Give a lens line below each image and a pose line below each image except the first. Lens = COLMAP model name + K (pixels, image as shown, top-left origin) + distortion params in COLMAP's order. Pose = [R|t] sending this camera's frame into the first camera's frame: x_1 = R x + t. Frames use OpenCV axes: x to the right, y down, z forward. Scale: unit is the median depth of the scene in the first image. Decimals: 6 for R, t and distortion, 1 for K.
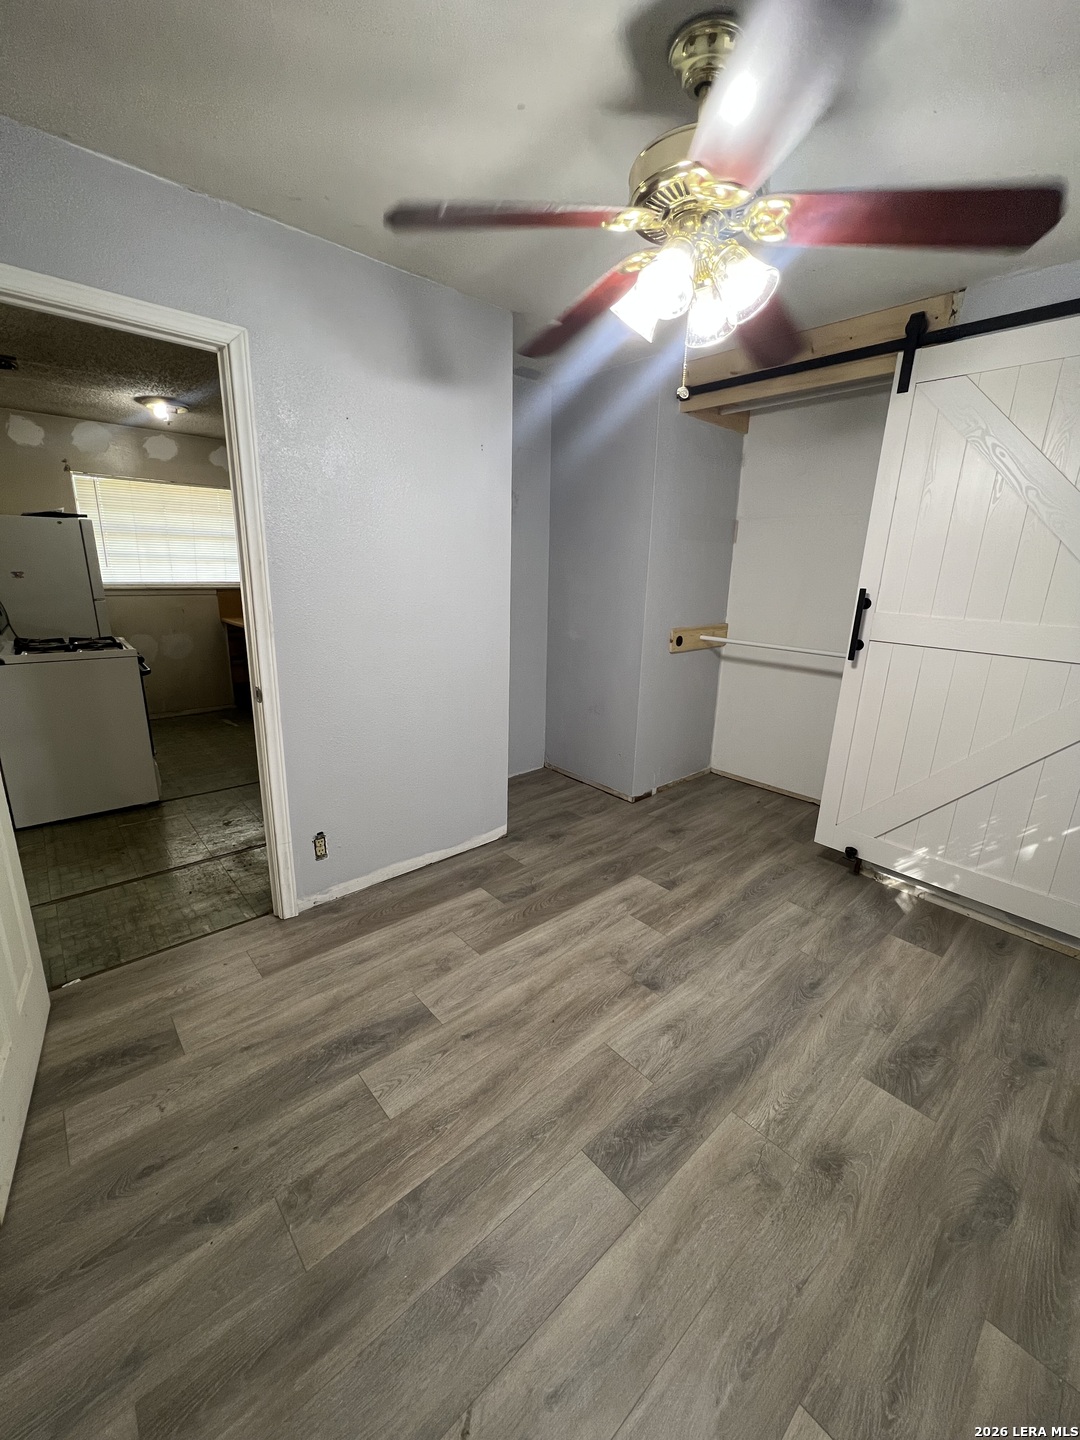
lens RADIAL K [[573.4, 0, 541.6], [0, 573.4, 717.6], [0, 0, 1]] dist [-0.002251, 0.000230]
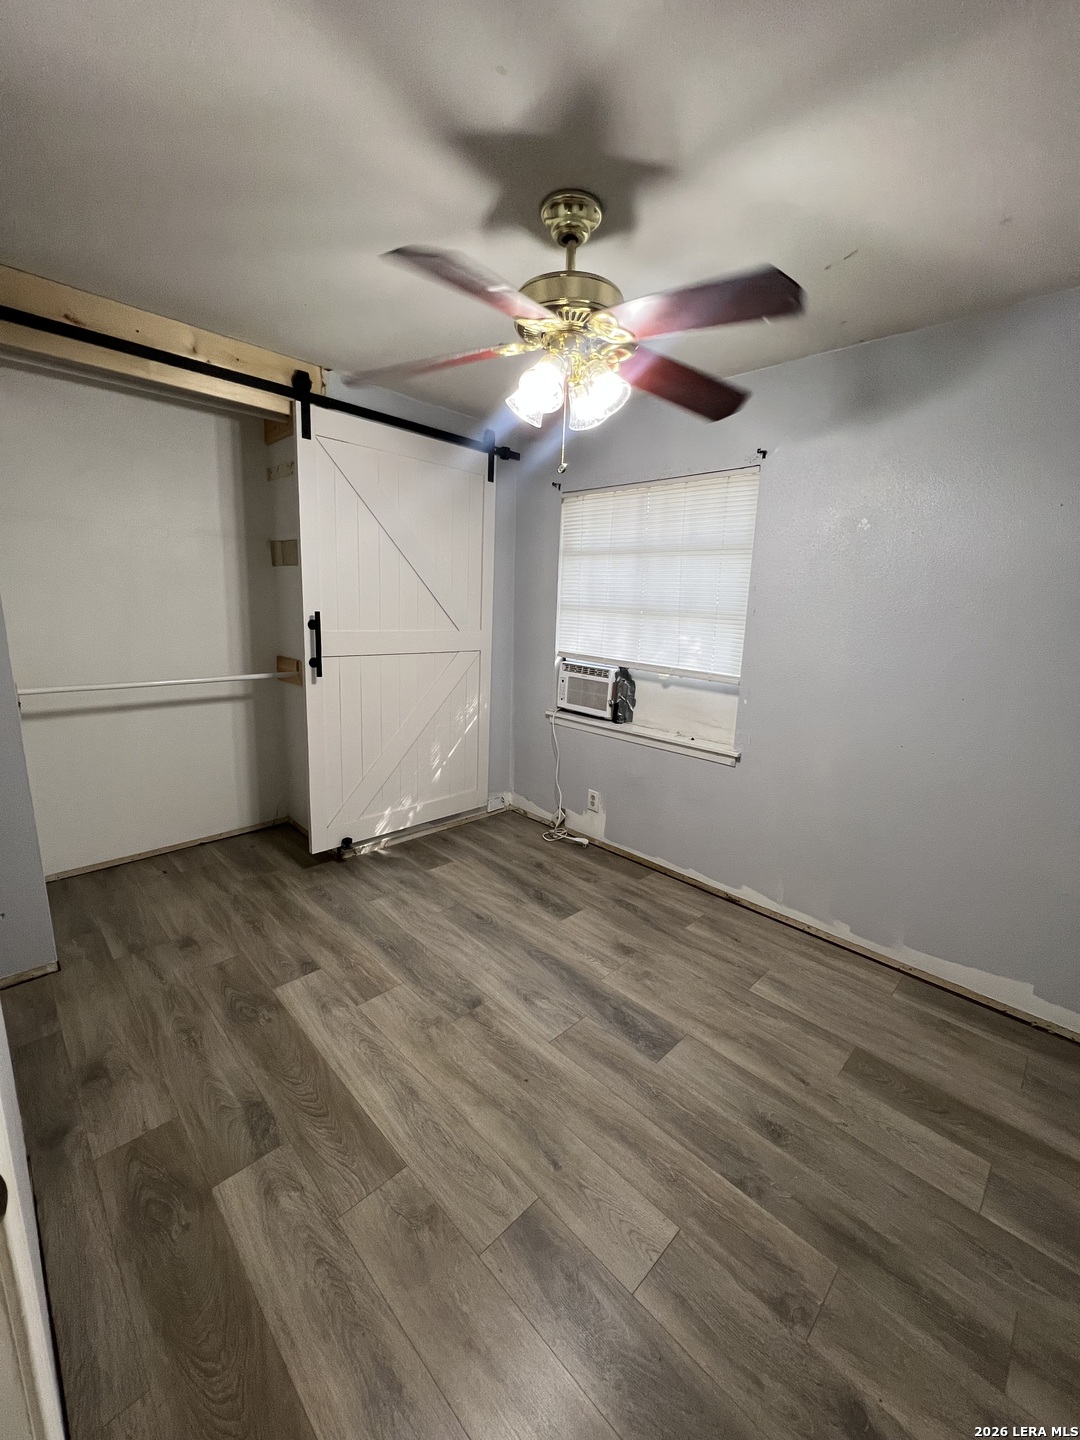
lens RADIAL K [[575.9, 0, 541.2], [0, 575.9, 716.3], [0, 0, 1]] dist [-0.003013, 0.000740]
pose [[-0.049436, -0.221895, 0.973816, -0.721945], [0.223355, 0.947860, 0.227320, -0.234979], [-0.973483, 0.228744, 0.002703, 0.779308]]
